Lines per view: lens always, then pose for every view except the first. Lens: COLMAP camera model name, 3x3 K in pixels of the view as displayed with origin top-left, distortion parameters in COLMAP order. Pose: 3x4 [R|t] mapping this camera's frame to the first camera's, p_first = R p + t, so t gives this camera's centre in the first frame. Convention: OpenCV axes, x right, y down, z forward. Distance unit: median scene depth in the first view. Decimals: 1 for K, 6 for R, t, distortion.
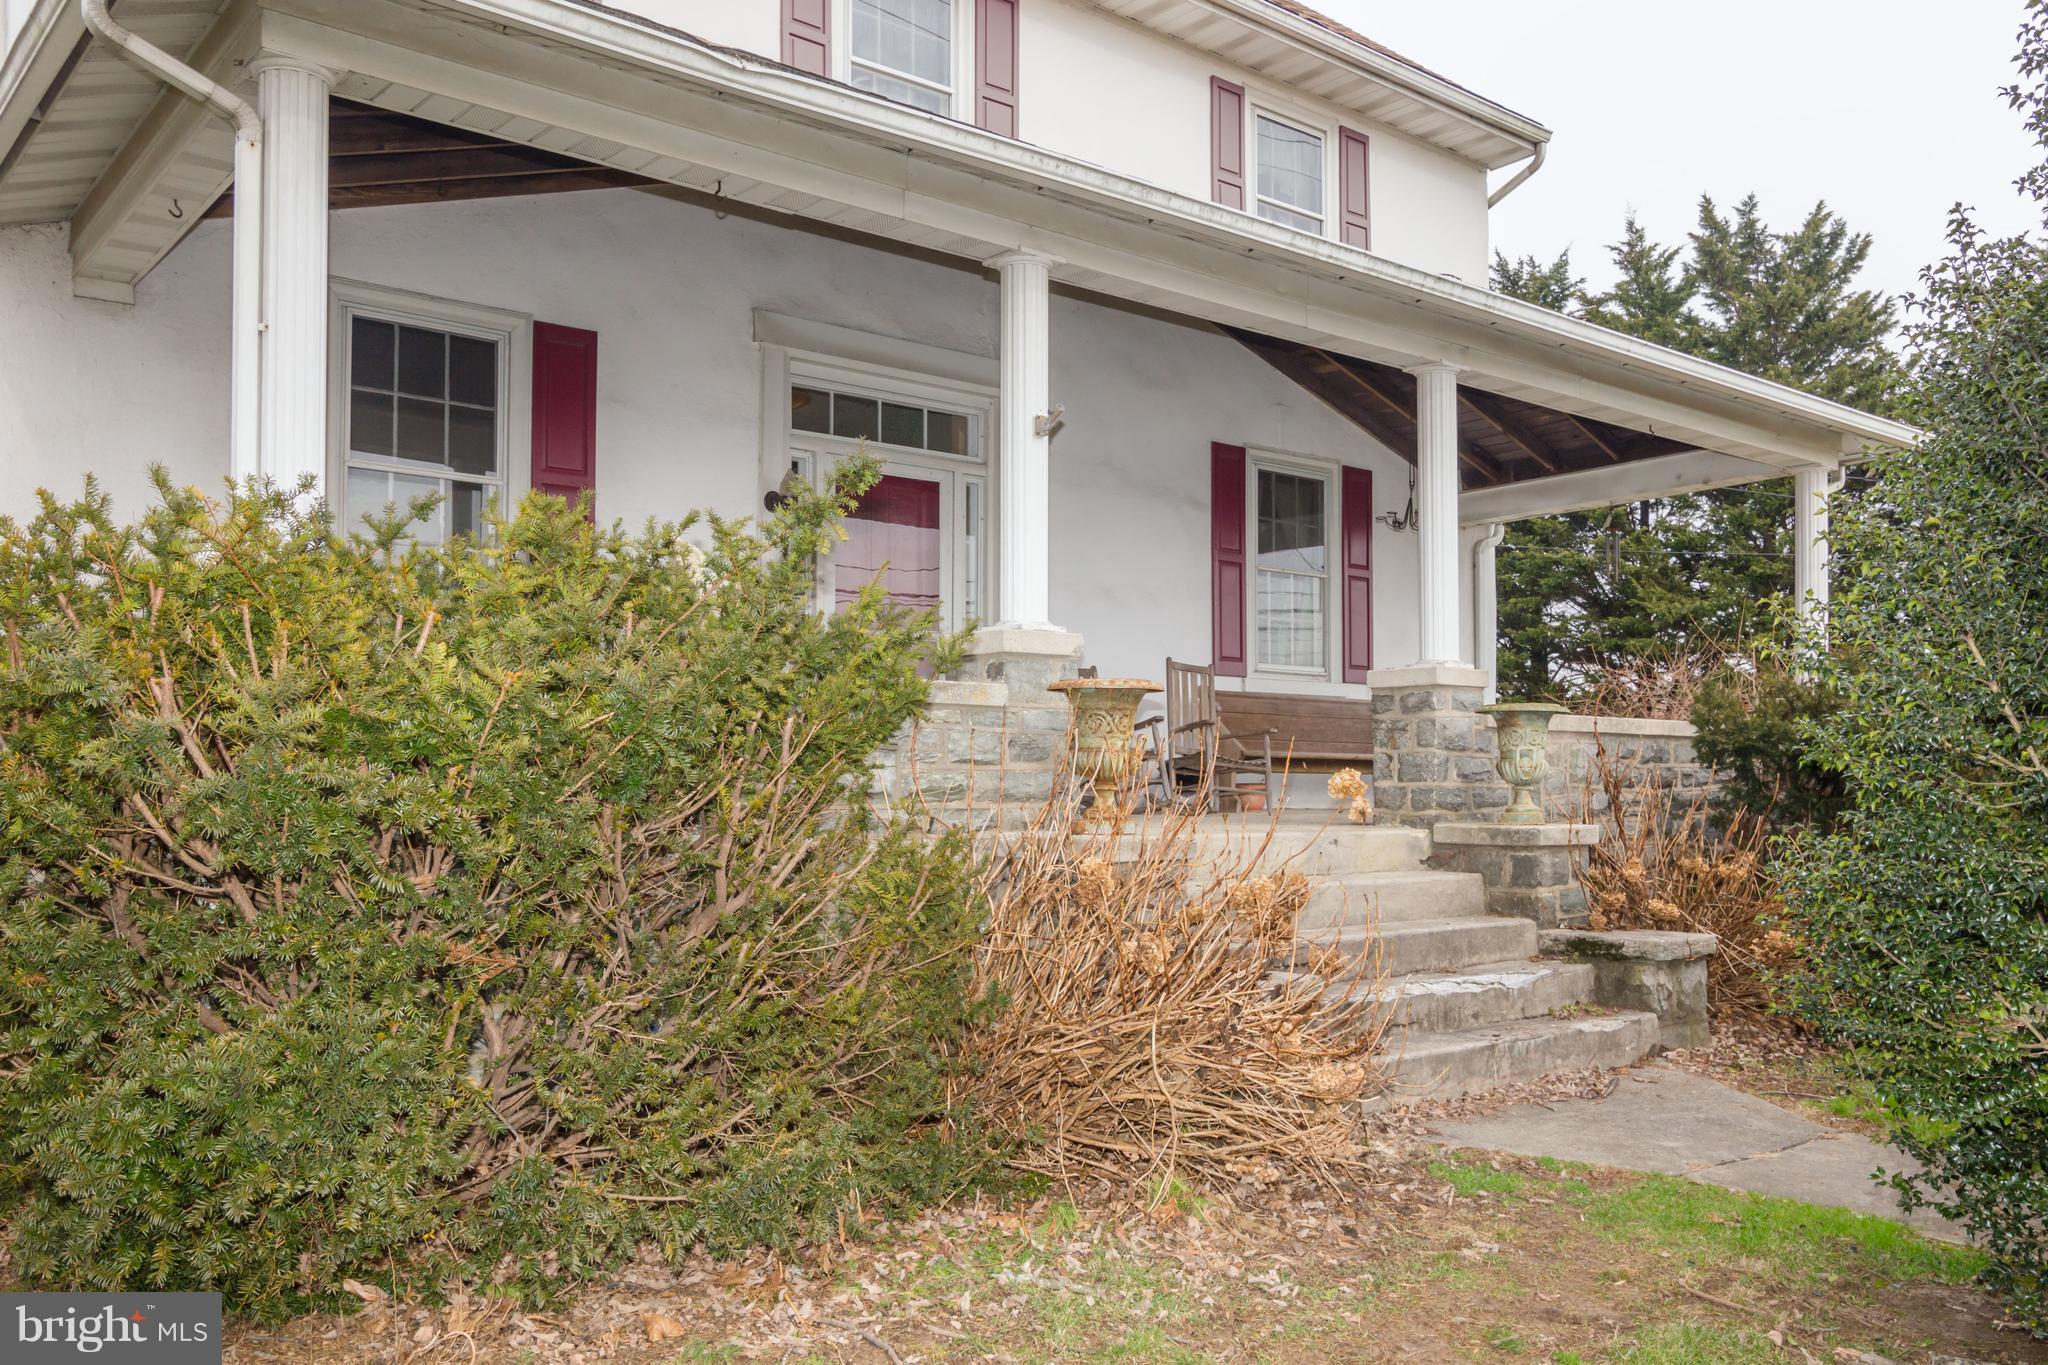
lens RADIAL K [[1681.8, 0, 1024.0], [0, 1681.8, 682.5], [0, 0, 1]] dist [-0.001525, -0.000867]
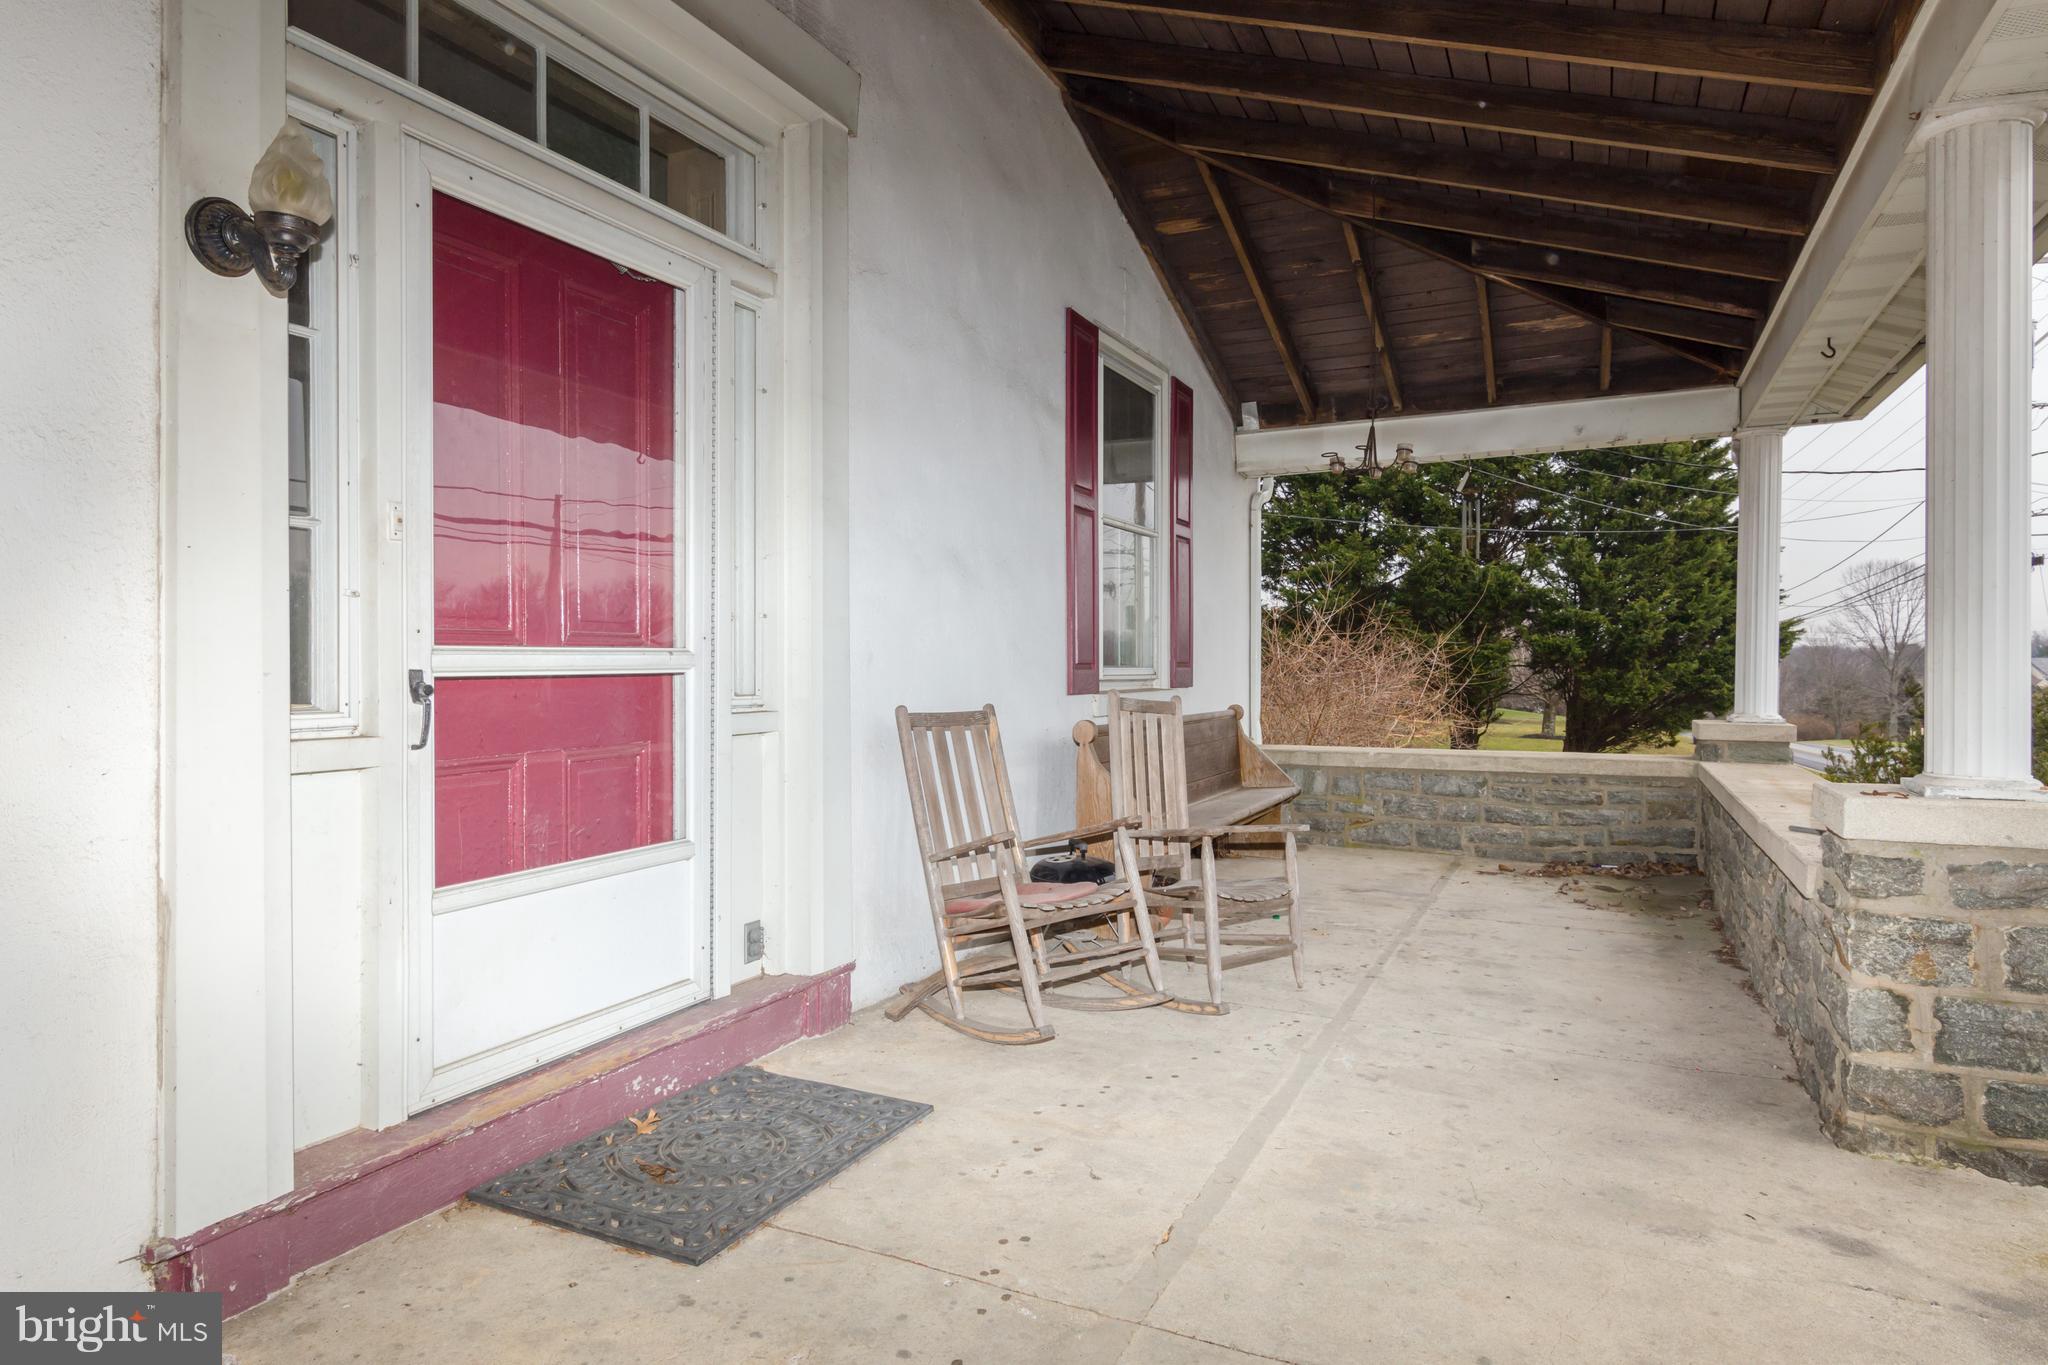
lens RADIAL K [[1279.5, 0, 1024.0], [0, 1279.5, 682.5], [0, 0, 1]] dist [-0.001476, -0.000880]
pose [[0.904366, 0.000537, 0.426758, -0.092833], [-0.031943, 0.997279, 0.066438, -0.037434], [-0.425561, -0.073716, 0.901922, 0.569906]]
